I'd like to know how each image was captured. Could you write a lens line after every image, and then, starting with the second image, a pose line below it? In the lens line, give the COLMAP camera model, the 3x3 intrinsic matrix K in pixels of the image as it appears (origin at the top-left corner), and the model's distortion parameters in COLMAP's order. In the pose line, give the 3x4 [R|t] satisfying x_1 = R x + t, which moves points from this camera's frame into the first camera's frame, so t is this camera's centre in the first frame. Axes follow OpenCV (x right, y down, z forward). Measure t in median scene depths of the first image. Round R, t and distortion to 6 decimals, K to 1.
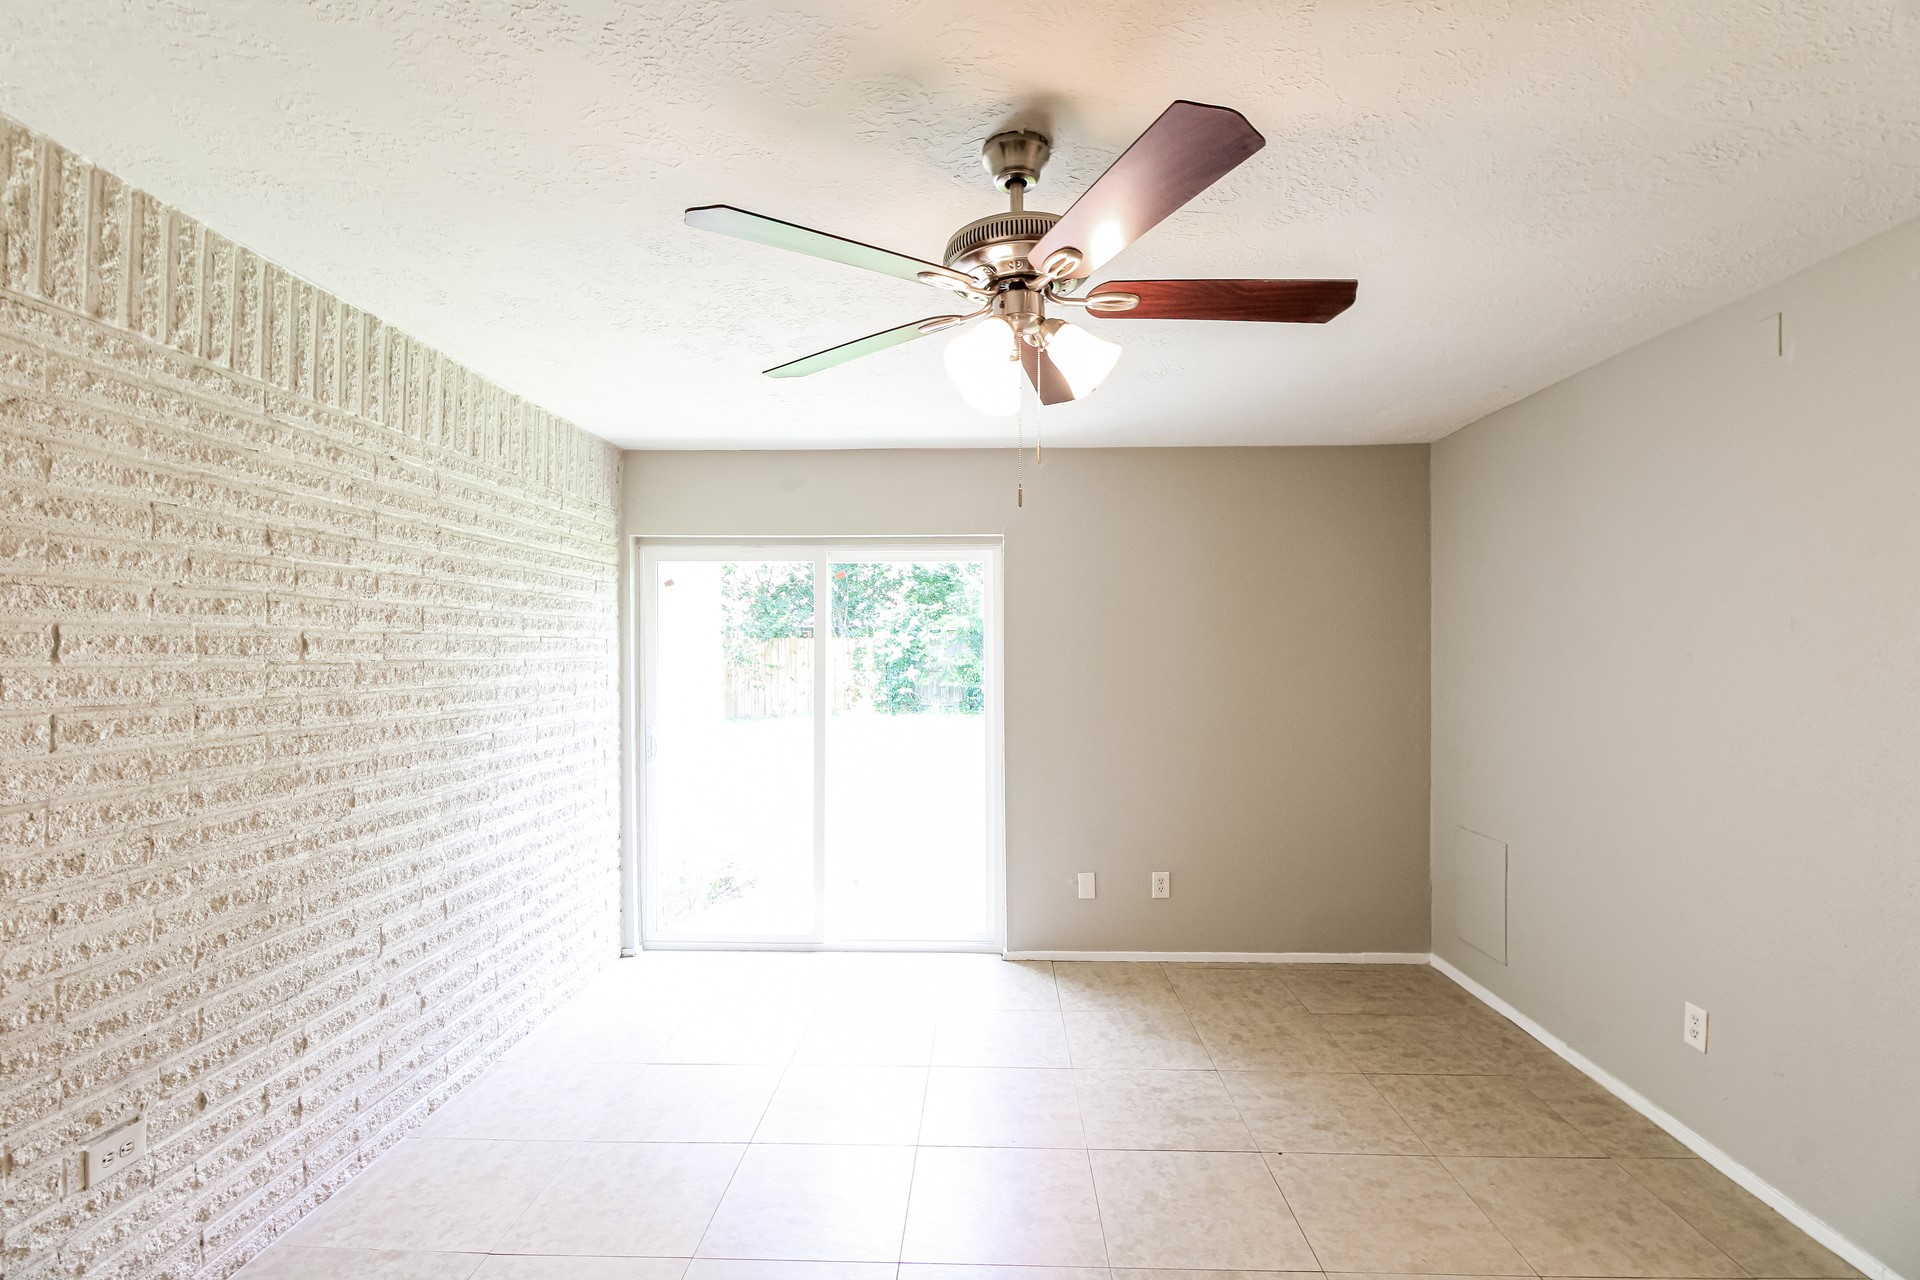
lens RADIAL K [[891.0, 0, 948.4], [0, 891.0, 658.3], [0, 0, 1]] dist [0.002838, -0.014359]
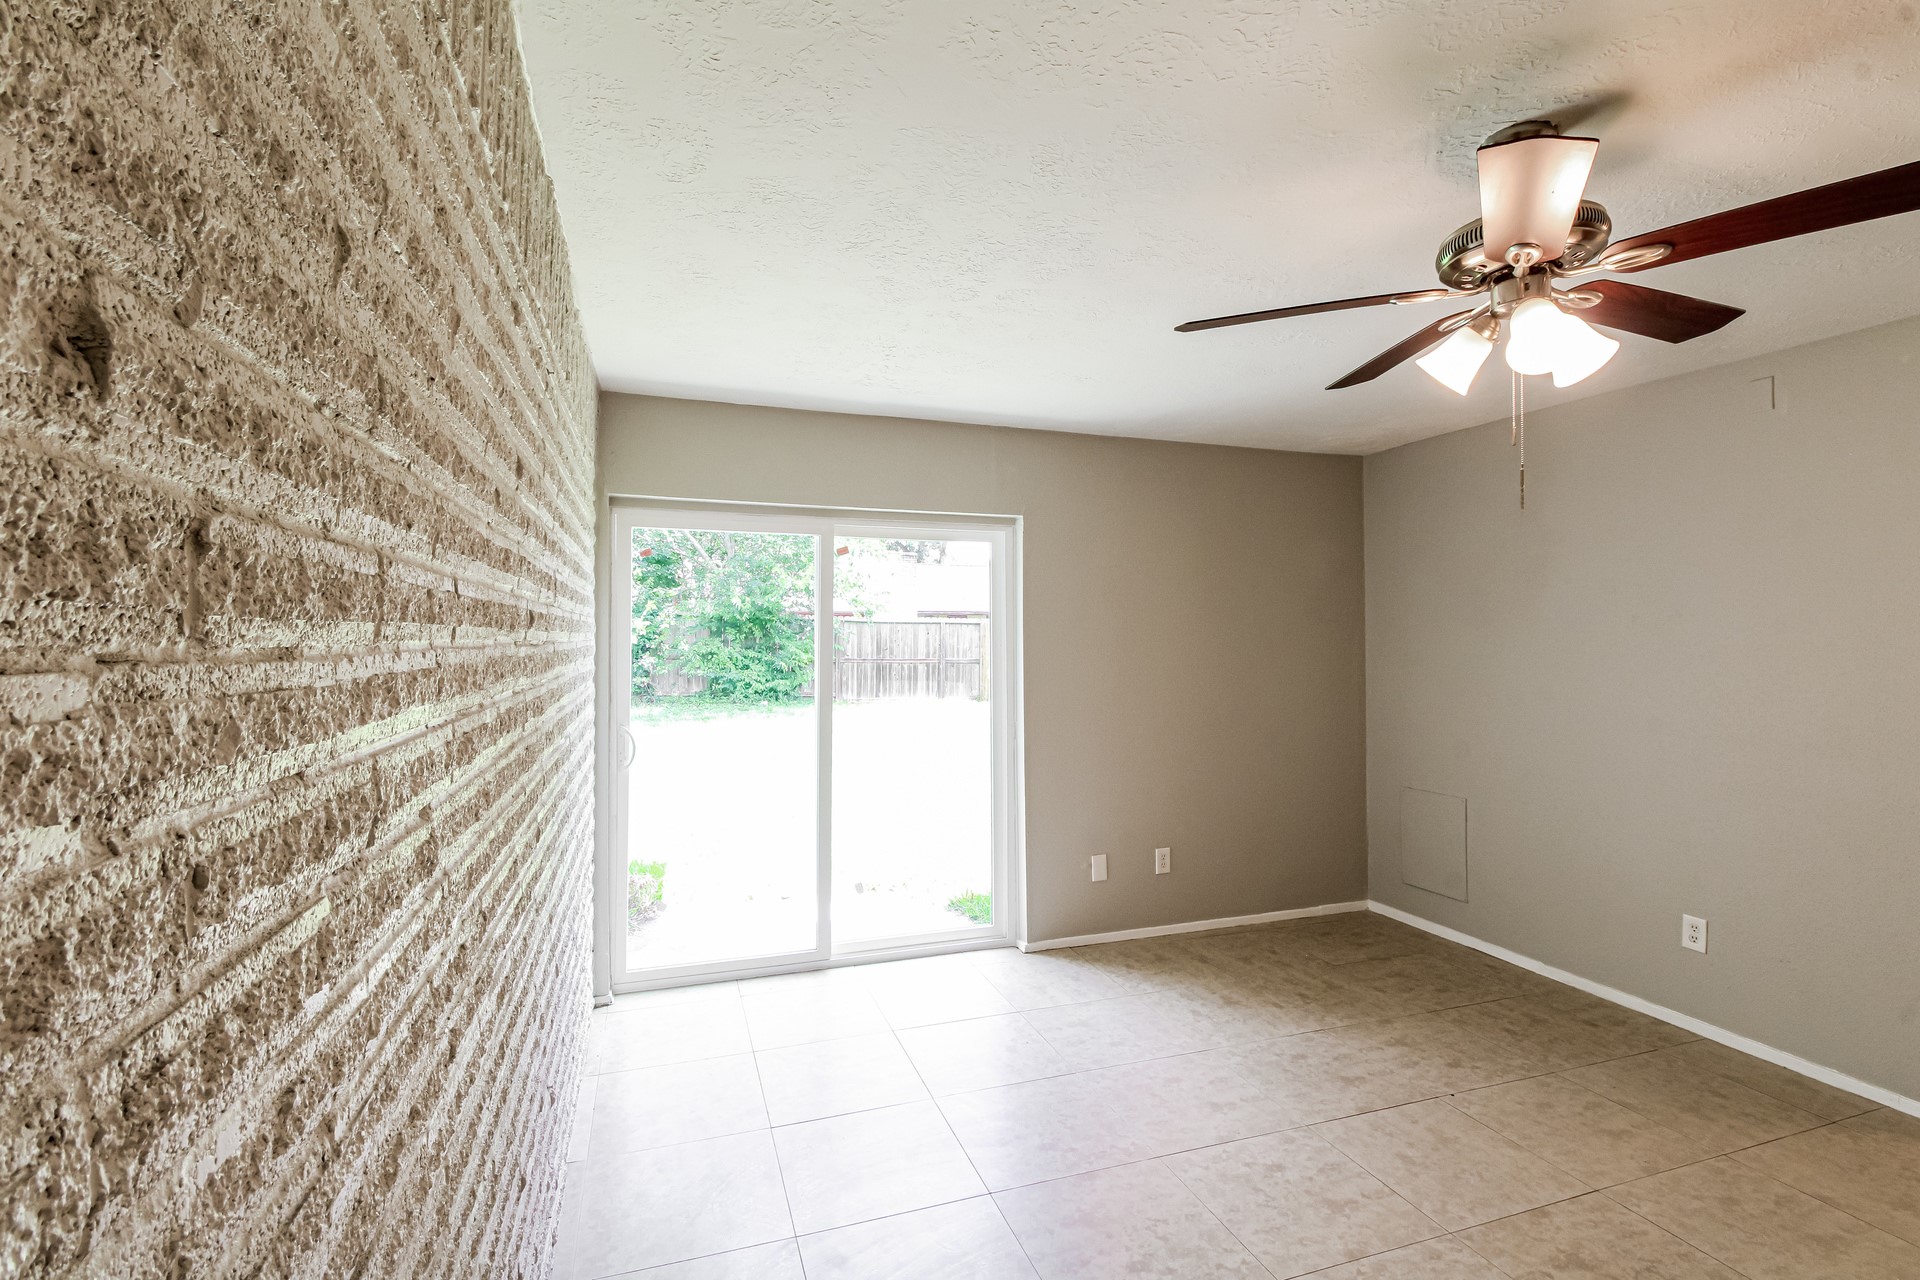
lens RADIAL K [[882.4, 0, 945.2], [0, 882.4, 627.1], [0, 0, 1]] dist [0.002714, -0.011118]
pose [[0.933927, 0.006764, 0.357400, -0.391315], [0.000839, 0.999777, -0.021113, 0.004456], [-0.357463, 0.020018, 0.933713, 0.134989]]
